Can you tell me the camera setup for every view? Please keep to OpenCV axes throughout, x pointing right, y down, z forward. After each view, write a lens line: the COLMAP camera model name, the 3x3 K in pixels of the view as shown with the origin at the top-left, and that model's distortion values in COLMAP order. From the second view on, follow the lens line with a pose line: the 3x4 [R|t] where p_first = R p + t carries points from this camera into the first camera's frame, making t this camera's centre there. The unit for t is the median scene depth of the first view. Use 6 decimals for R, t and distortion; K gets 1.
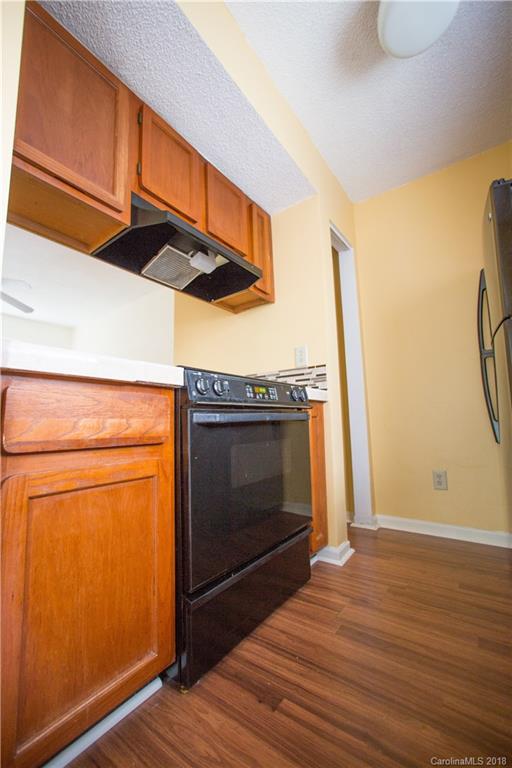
lens RADIAL K [[314.8, 0, 252.2], [0, 314.8, 385.0], [0, 0, 1]] dist [-0.010160, 0.001869]
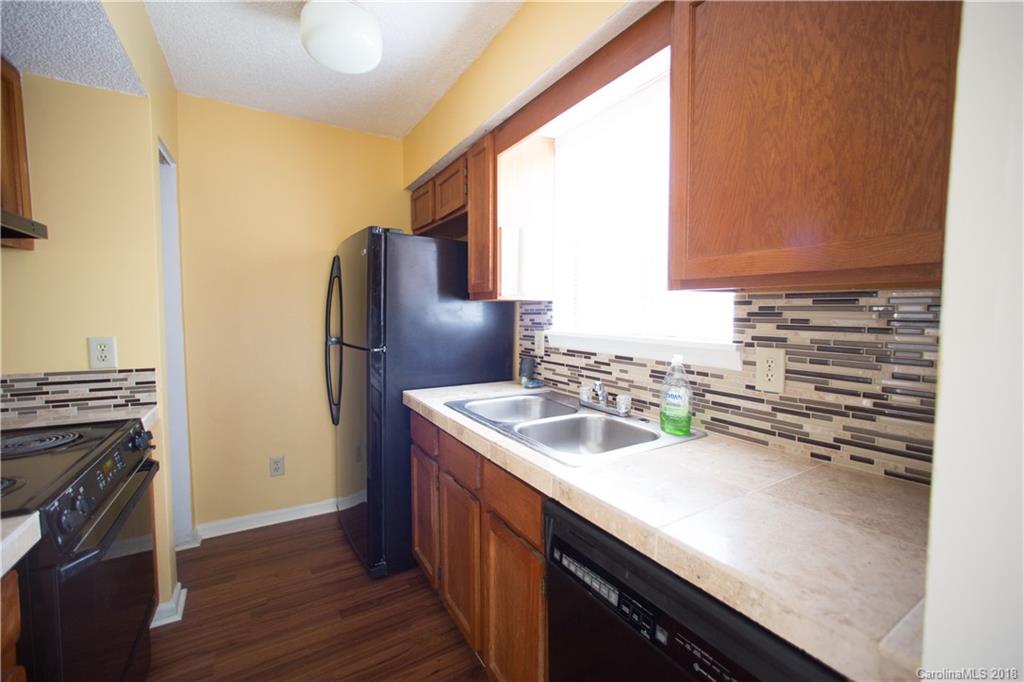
lens RADIAL K [[419.7, 0, 509.2], [0, 419.7, 340.2], [0, 0, 1]] dist [-0.010160, 0.001869]
pose [[0.378423, -0.038262, 0.924842, -0.322275], [-0.133420, 0.986457, 0.095404, -0.317181], [-0.915967, -0.159495, 0.368193, -0.058791]]
